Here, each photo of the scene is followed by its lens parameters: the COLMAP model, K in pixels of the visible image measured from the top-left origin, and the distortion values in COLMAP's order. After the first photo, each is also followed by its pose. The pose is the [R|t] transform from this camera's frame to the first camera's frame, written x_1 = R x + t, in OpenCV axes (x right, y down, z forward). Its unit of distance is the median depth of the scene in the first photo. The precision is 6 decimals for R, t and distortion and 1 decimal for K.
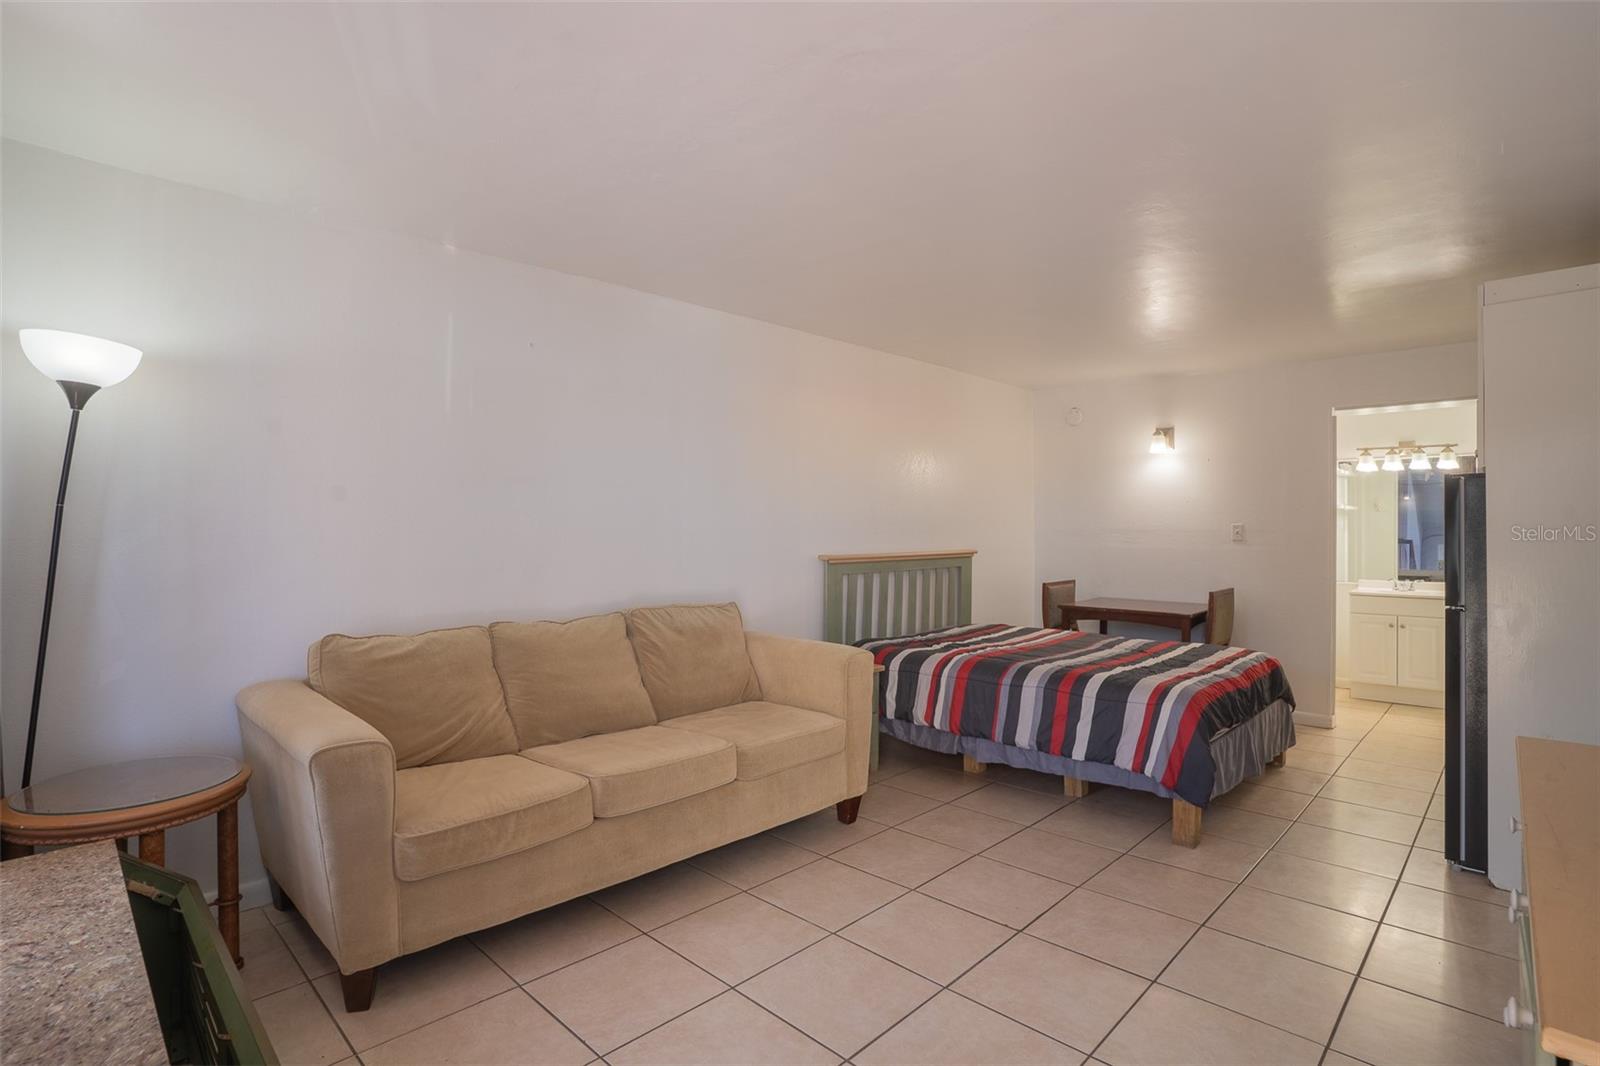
lens RADIAL K [[779.1, 0, 800.0], [0, 779.1, 533.0], [0, 0, 1]] dist [-0.121856, 0.000165]
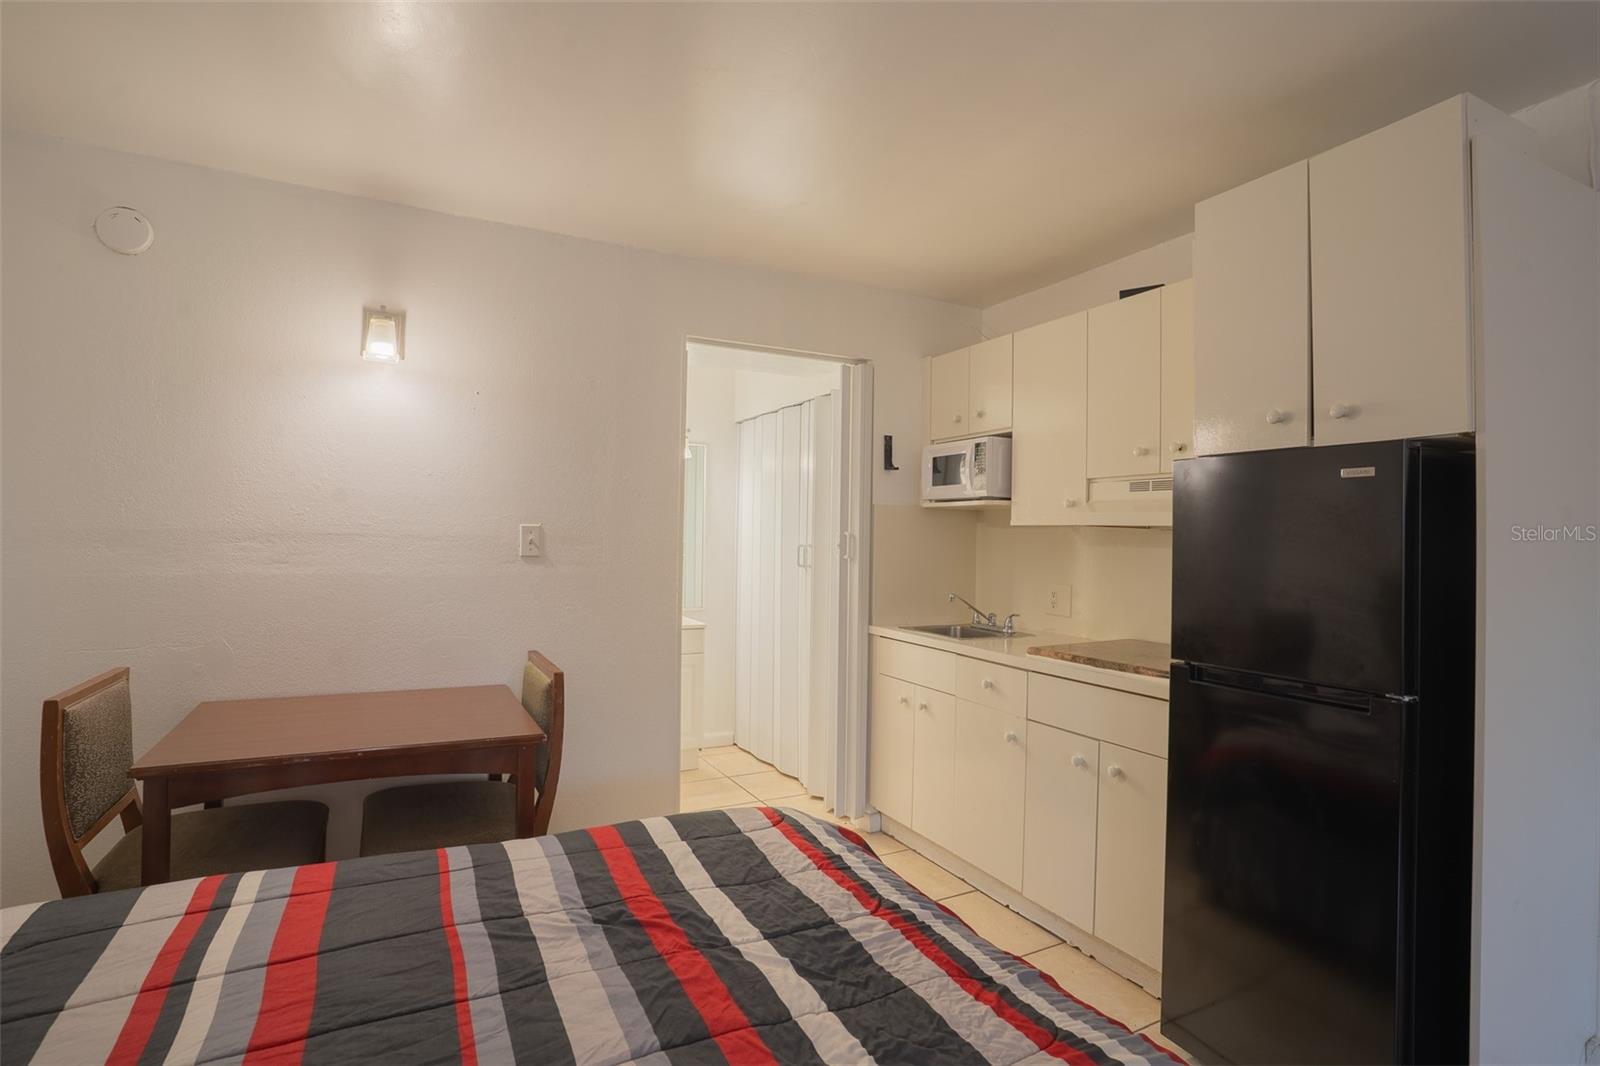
lens RADIAL K [[785.3, 0, 800.0], [0, 785.3, 533.0], [0, 0, 1]] dist [-0.062960, 0.000650]
pose [[0.313521, 0.008817, 0.949540, 0.138022], [-0.012233, 0.999911, -0.005246, -0.006177], [-0.949503, -0.009971, 0.313601, 0.661428]]
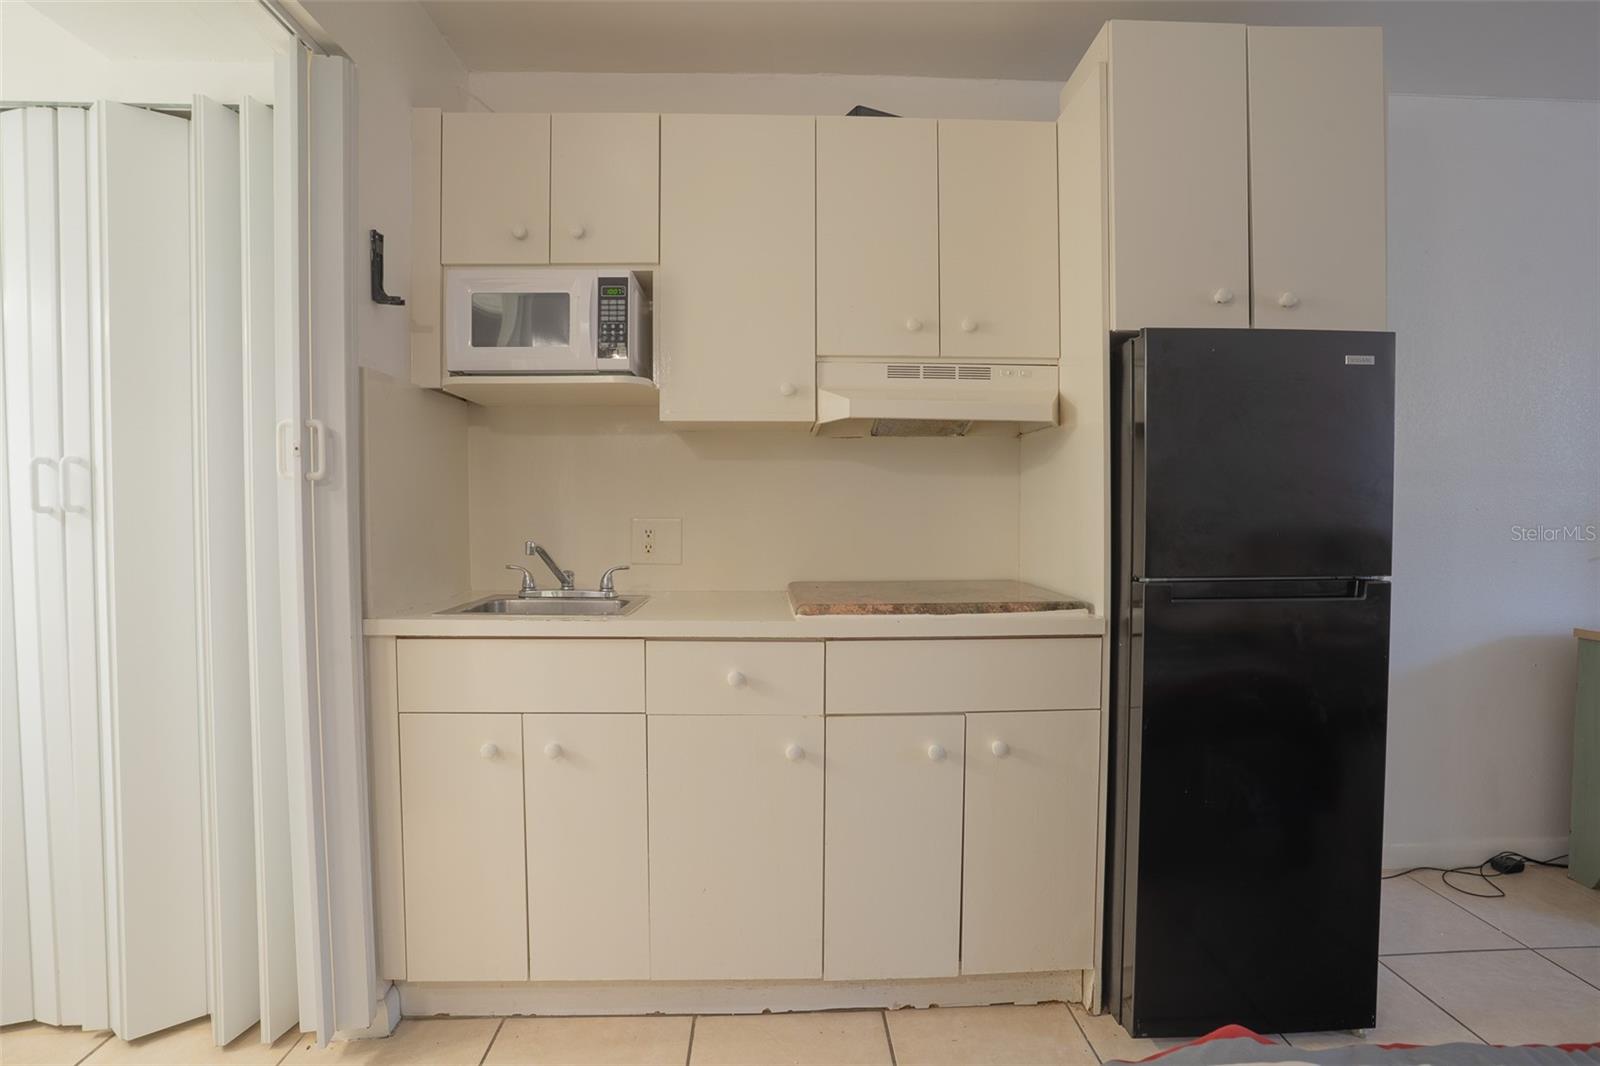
lens RADIAL K [[797.7, 0, 800.0], [0, 797.7, 533.0], [0, 0, 1]] dist [-0.093019, 0.042646]
pose [[-0.729945, -0.018518, 0.683254, 0.449630], [0.004247, 0.999491, 0.031626, 0.024027], [-0.683492, 0.025987, -0.729495, 0.925464]]
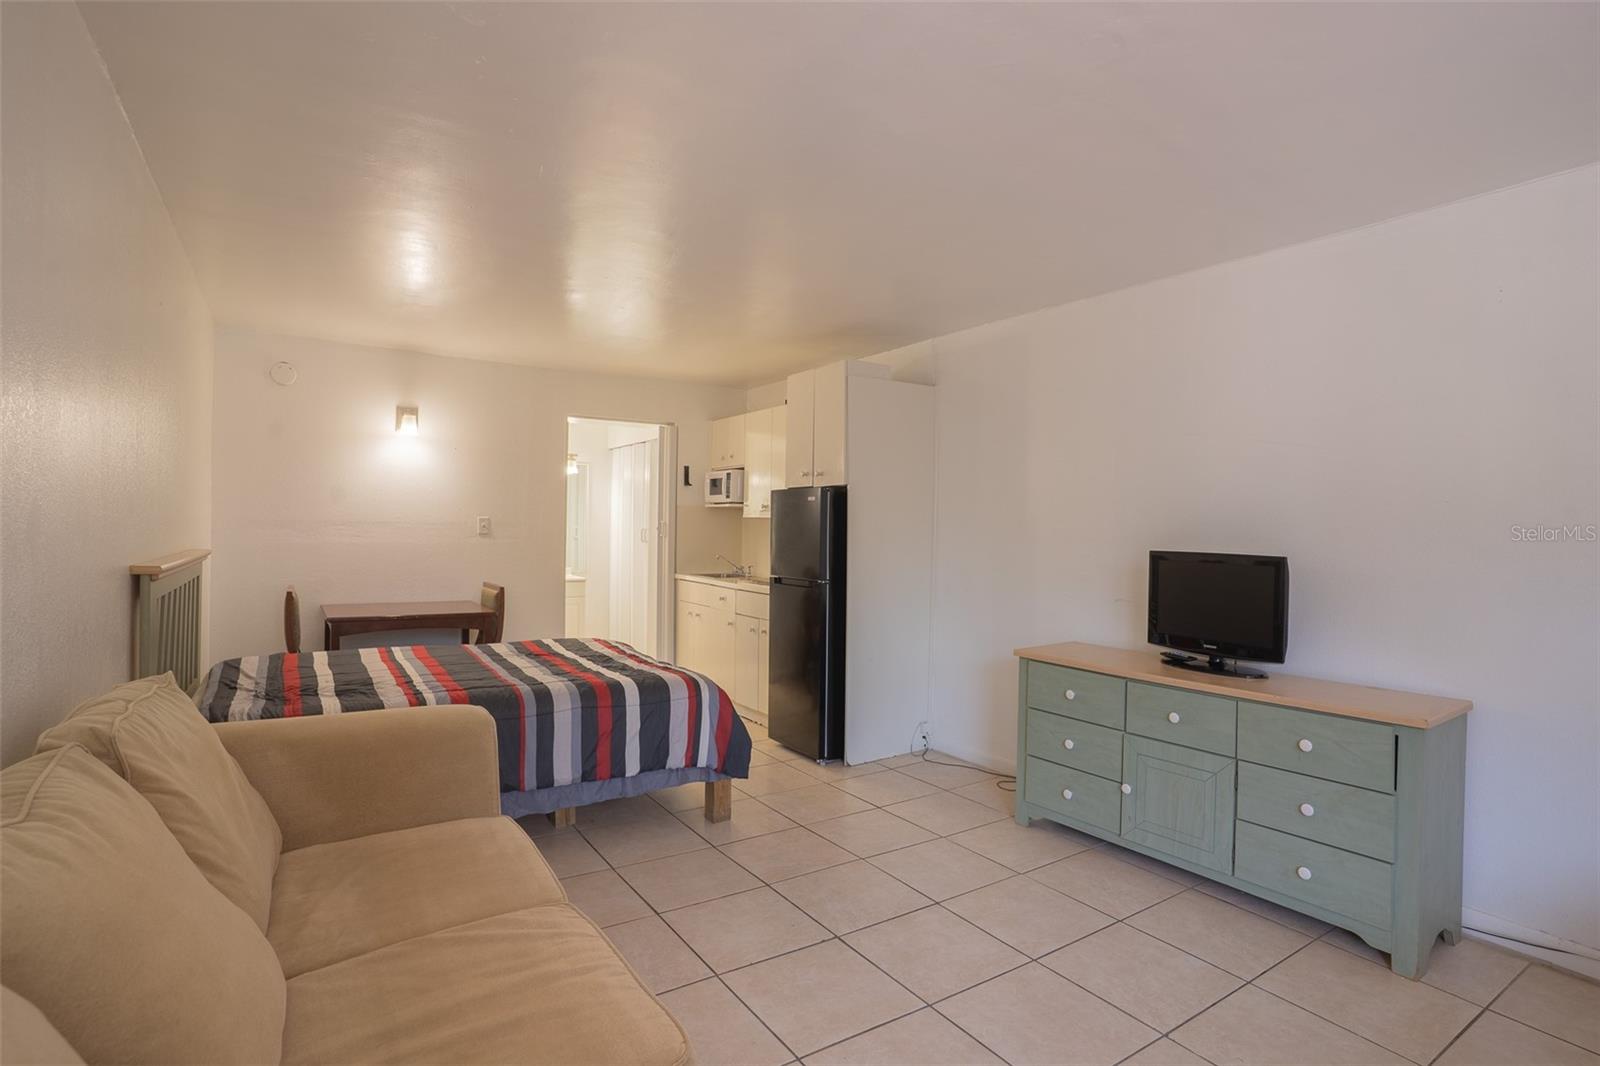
lens RADIAL K [[785.3, 0, 800.0], [0, 785.3, 533.0], [0, 0, 1]] dist [-0.062960, 0.000650]
pose [[0.204653, -0.005051, 0.978821, -0.330554], [-0.012262, 0.999895, 0.007723, -0.004500], [-0.978758, -0.013583, 0.204570, 0.385799]]
